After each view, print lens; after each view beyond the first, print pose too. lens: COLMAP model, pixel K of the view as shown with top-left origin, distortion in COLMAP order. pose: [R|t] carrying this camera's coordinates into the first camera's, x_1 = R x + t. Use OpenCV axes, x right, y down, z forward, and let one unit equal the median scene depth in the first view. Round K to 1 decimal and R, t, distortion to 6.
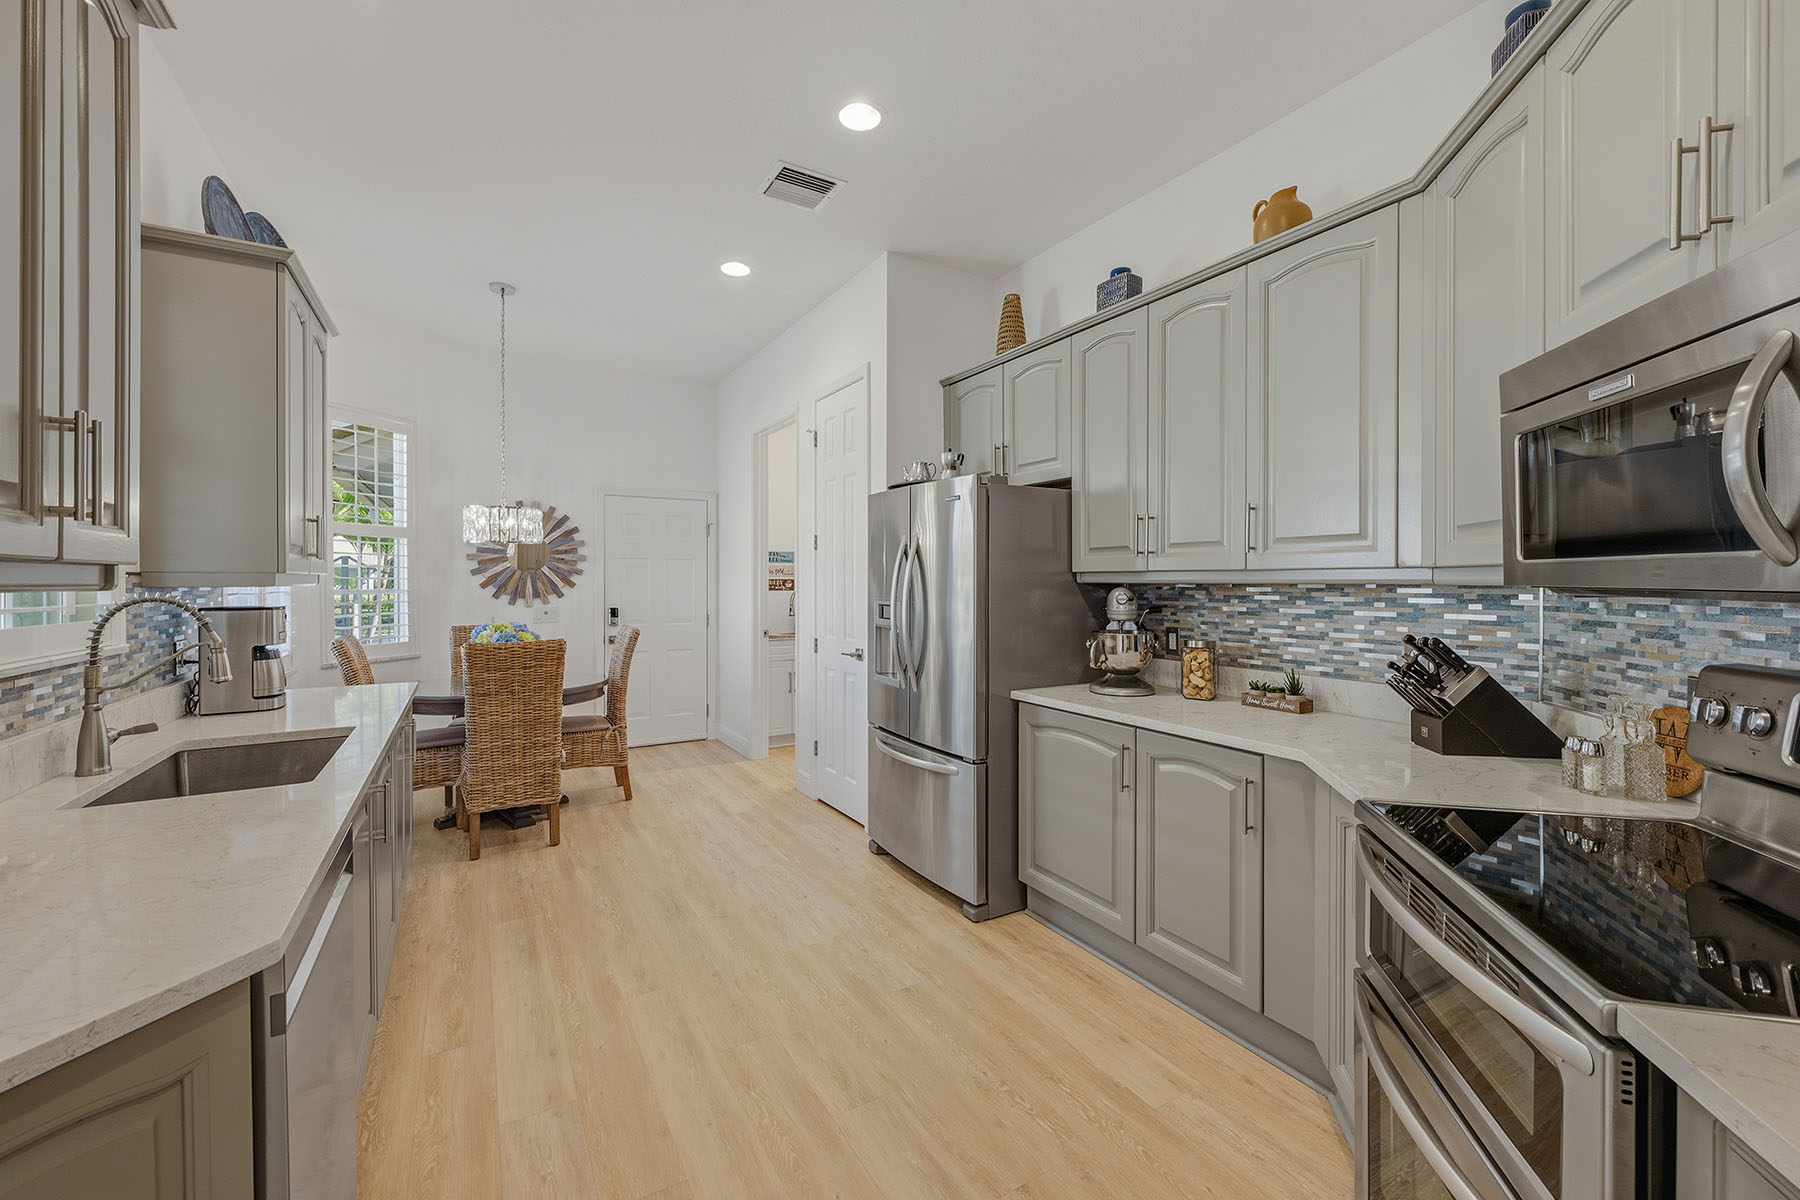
lens RADIAL K [[718.4, 0, 900.0], [0, 718.4, 600.0], [0, 0, 1]] dist [-0.000303, -0.000011]
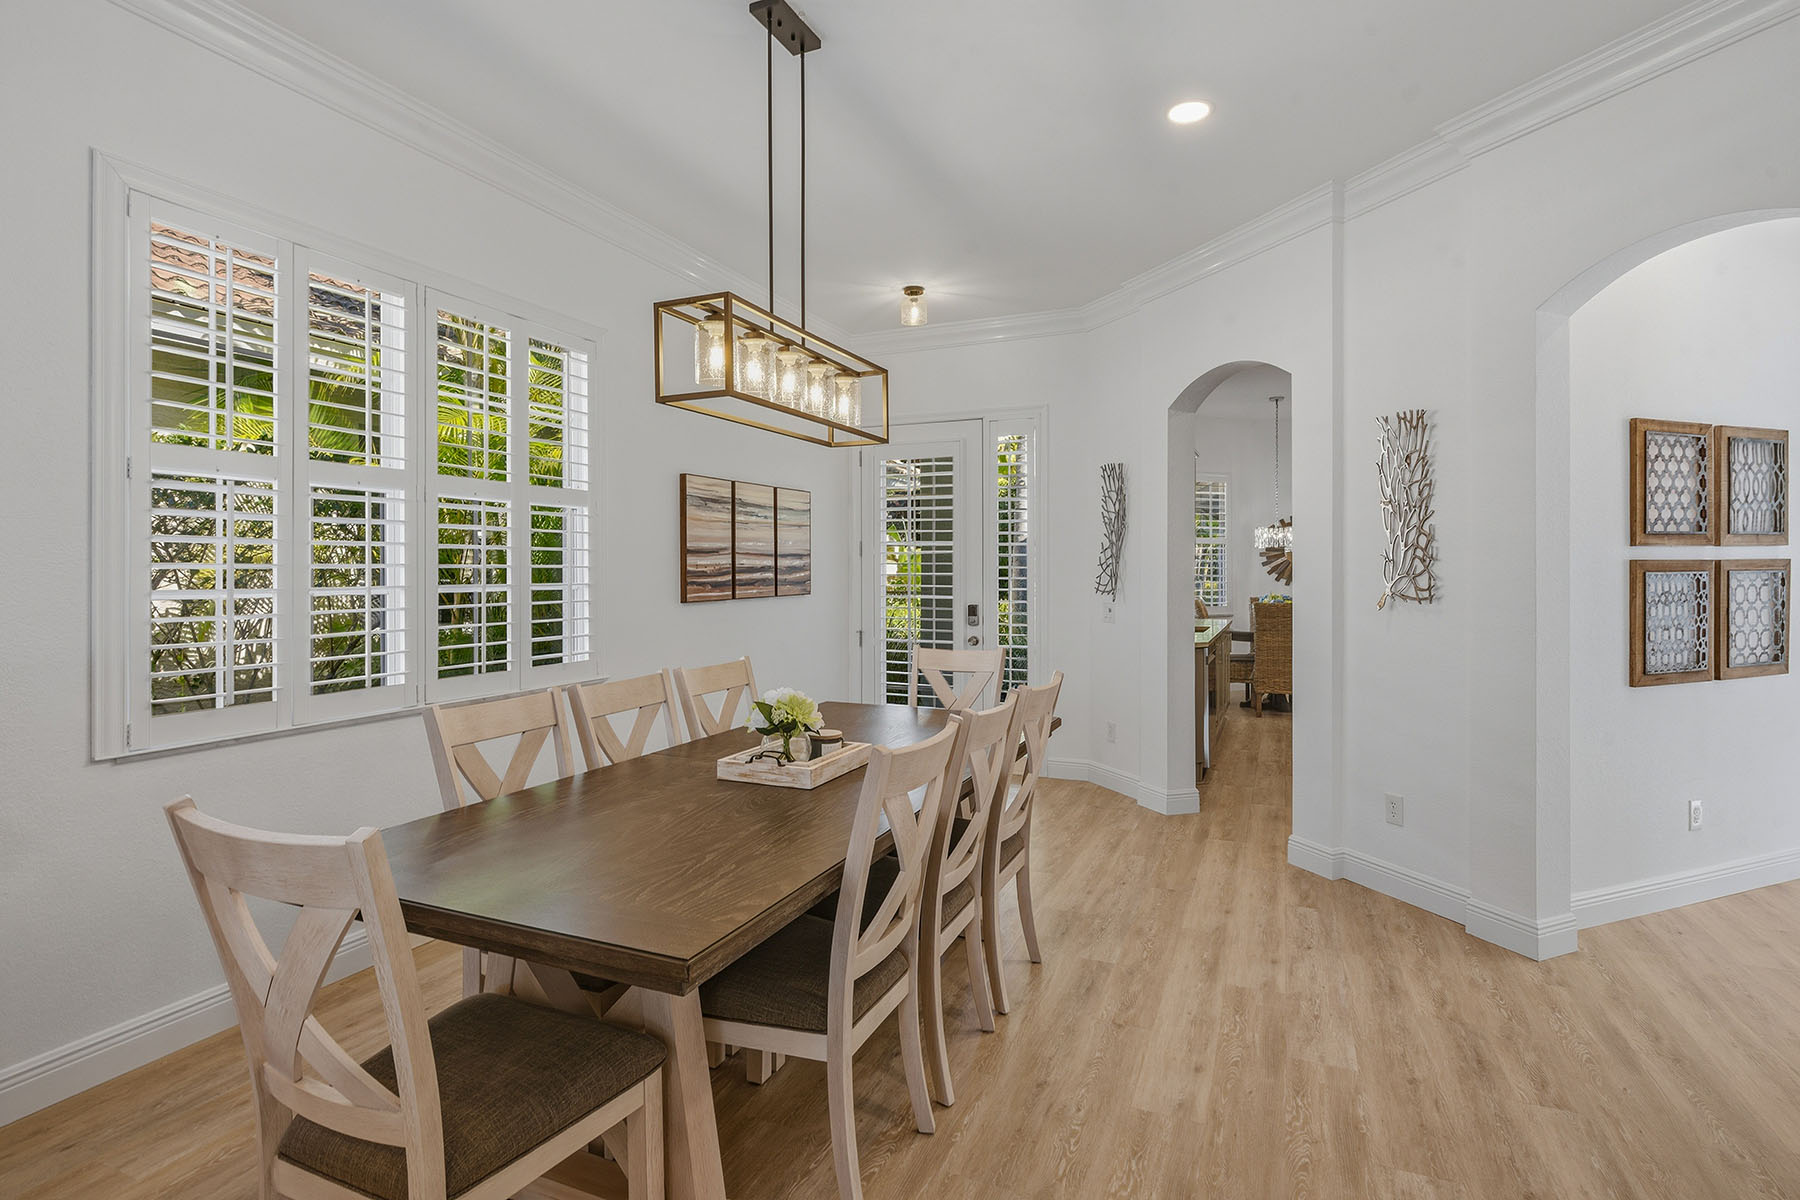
lens RADIAL K [[927.6, 0, 897.7], [0, 927.6, 580.6], [0, 0, 1]] dist [0.002465, 0.000201]
pose [[0.597044, -0.000070, -0.802209, 0.547080], [-0.012941, 0.999869, -0.009719, 0.026892], [0.802104, 0.016184, 0.596964, -0.838113]]
